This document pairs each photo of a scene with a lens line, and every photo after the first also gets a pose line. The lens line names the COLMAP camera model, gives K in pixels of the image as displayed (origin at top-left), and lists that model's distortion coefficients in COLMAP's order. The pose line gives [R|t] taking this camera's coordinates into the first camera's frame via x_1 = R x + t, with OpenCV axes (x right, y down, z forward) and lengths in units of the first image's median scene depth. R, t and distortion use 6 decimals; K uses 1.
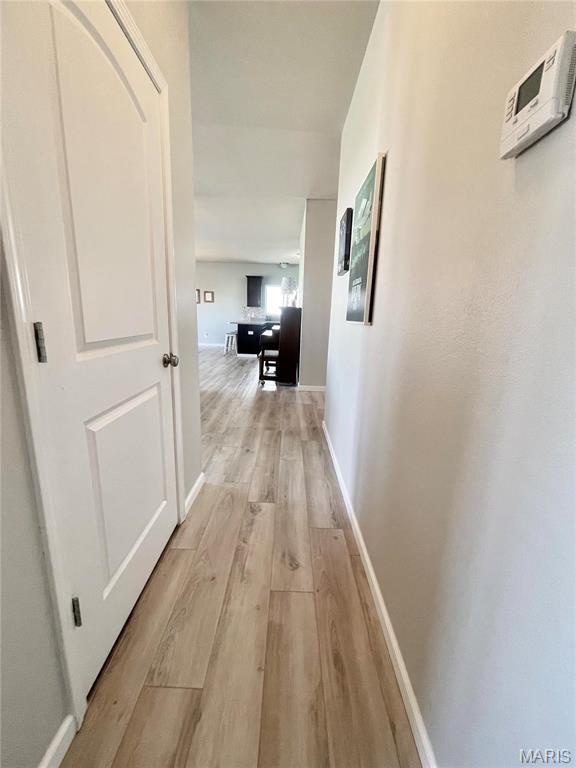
lens RADIAL K [[307.2, 0, 286.7], [0, 307.2, 381.3], [0, 0, 1]] dist [-0.000254, -0.000122]
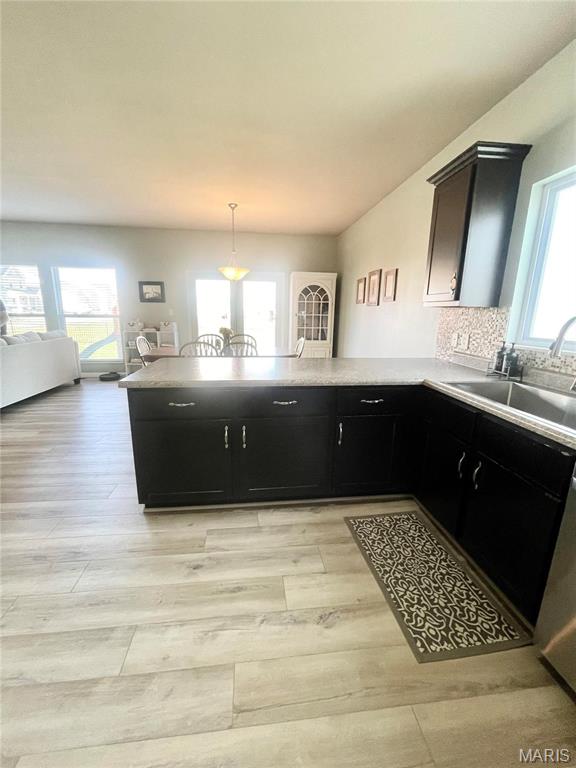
lens RADIAL K [[307.2, 0, 286.7], [0, 307.2, 381.3], [0, 0, 1]] dist [-0.000254, -0.000122]
pose [[0.122964, 0.186107, -0.974805, 0.136476], [-0.225732, 0.961757, 0.155141, -0.238328], [0.966398, 0.200968, 0.160272, 1.034491]]
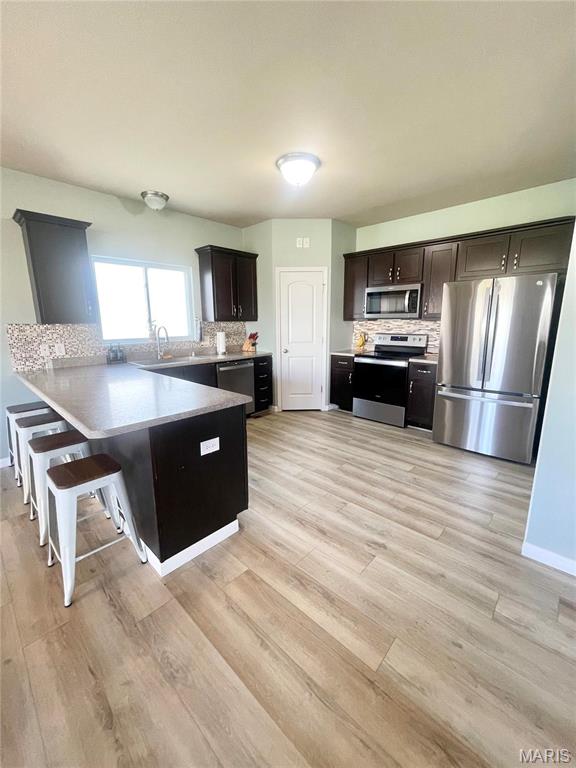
lens RADIAL K [[308.9, 0, 285.7], [0, 308.9, 381.1], [0, 0, 1]] dist [-0.001560, -0.000298]
pose [[0.682876, -0.182975, 0.707248, -0.222992], [0.188730, 0.979447, 0.071170, -0.203913], [-0.705734, 0.084879, 0.703374, 0.775045]]
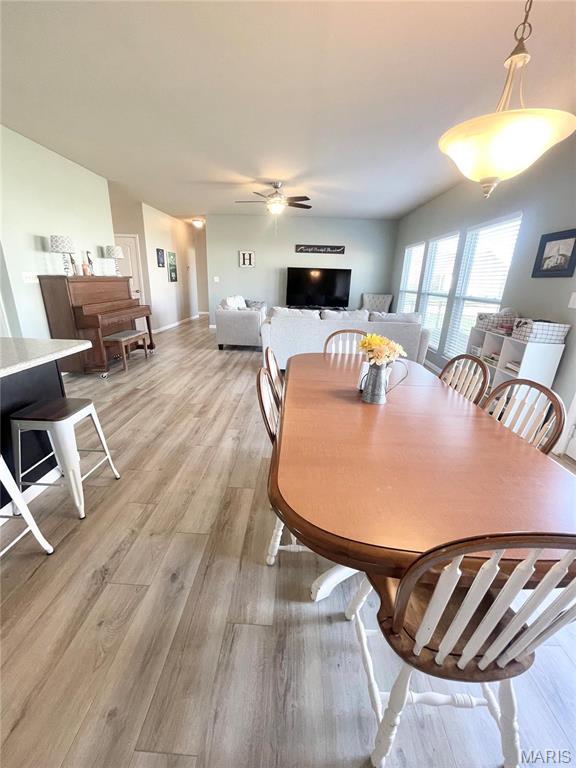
lens RADIAL K [[308.9, 0, 285.7], [0, 308.9, 381.1], [0, 0, 1]] dist [-0.001560, -0.000298]
pose [[-0.996742, -0.079146, 0.015528, -0.340936], [-0.060045, 0.856704, 0.512302, -0.291609], [-0.053849, 0.509700, -0.858665, 1.176313]]
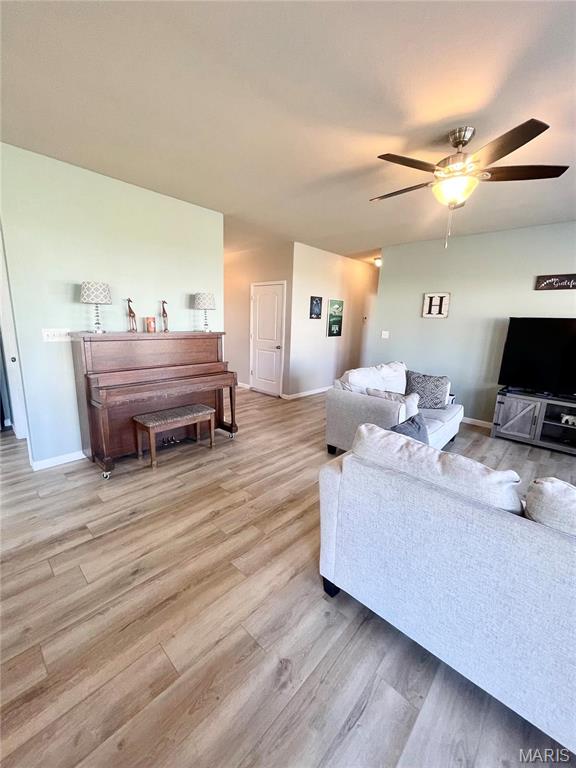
lens RADIAL K [[308.9, 0, 285.7], [0, 308.9, 381.1], [0, 0, 1]] dist [-0.001560, -0.000298]
pose [[-0.730339, -0.196752, 0.654136, -0.384327], [0.084160, 0.924407, 0.372007, -0.232093], [-0.677881, 0.326743, -0.658571, 0.824203]]
